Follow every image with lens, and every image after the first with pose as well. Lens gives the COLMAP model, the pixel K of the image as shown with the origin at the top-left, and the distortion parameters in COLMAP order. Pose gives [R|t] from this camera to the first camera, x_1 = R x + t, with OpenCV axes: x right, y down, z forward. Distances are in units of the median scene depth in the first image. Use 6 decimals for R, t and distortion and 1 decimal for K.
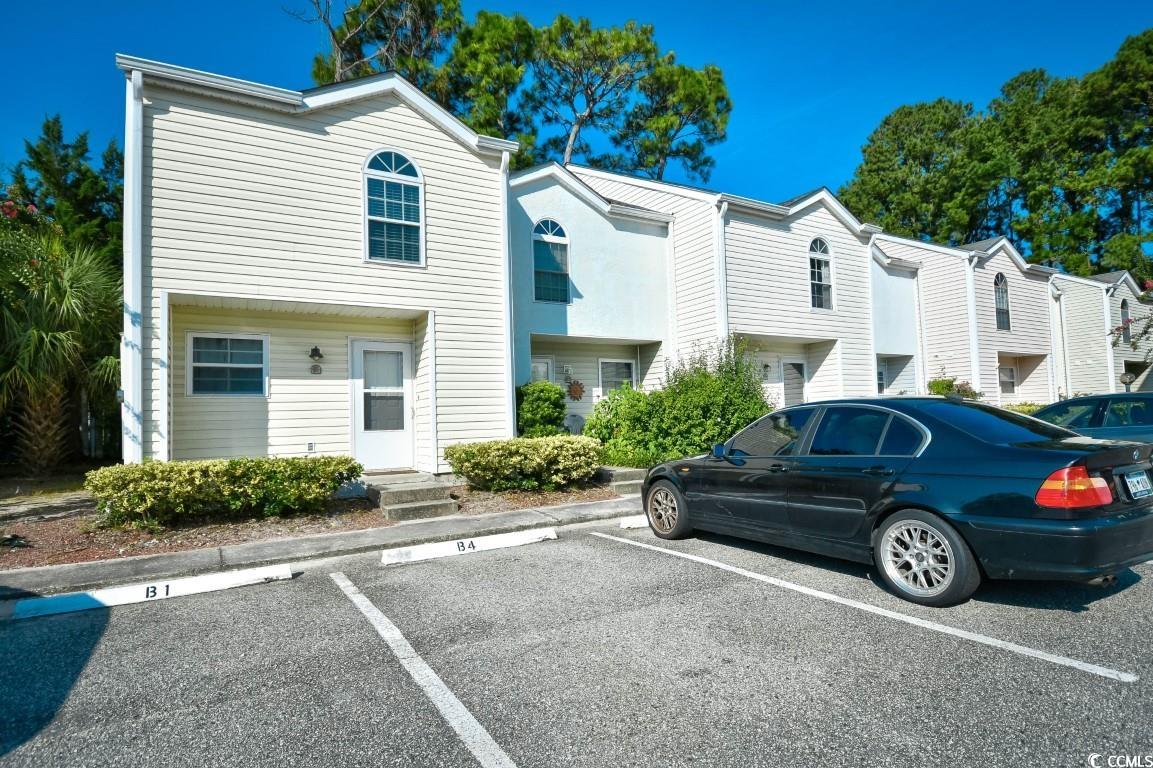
lens RADIAL K [[589.2, 0, 512.9], [0, 589.2, 364.0], [0, 0, 1]] dist [0.000517, -0.000222]
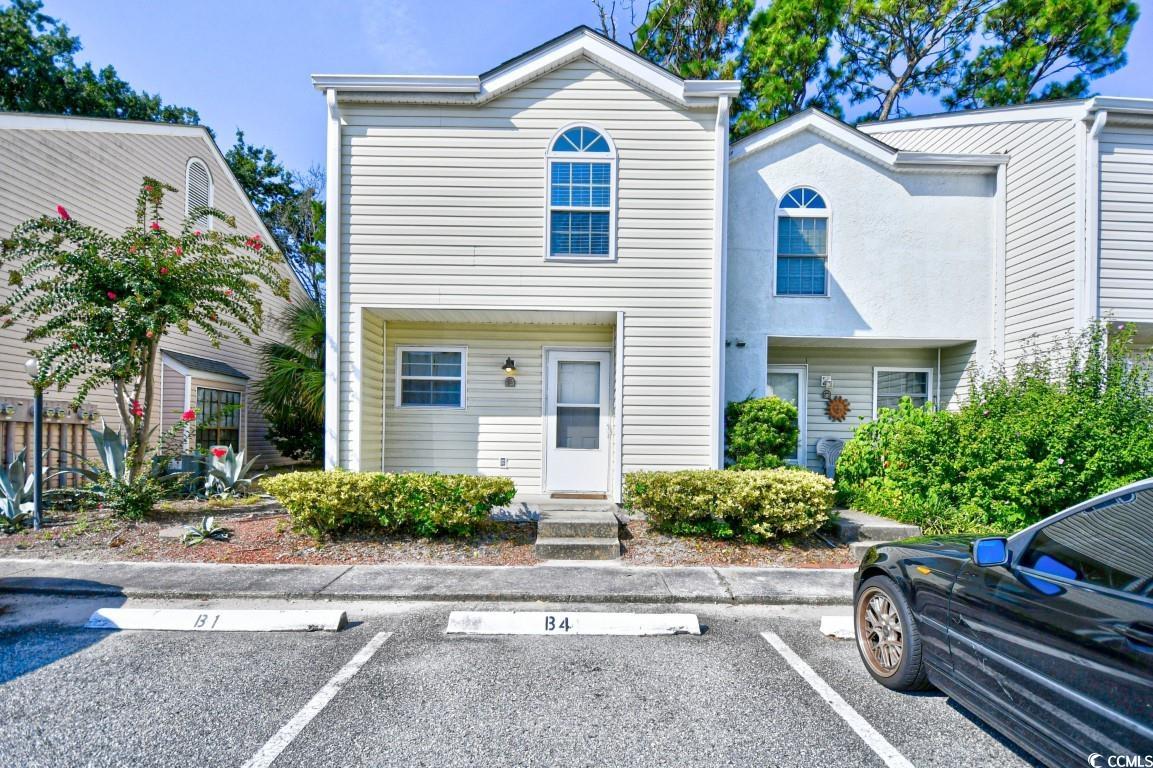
lens RADIAL K [[518.5, 0, 577.6], [0, 518.5, 418.2], [0, 0, 1]] dist [0.015606, -0.017577]
pose [[0.893058, 0.027603, -0.449094, 0.141206], [0.005180, 0.997420, 0.071605, 0.008251], [0.449912, -0.066274, 0.890611, 0.295289]]
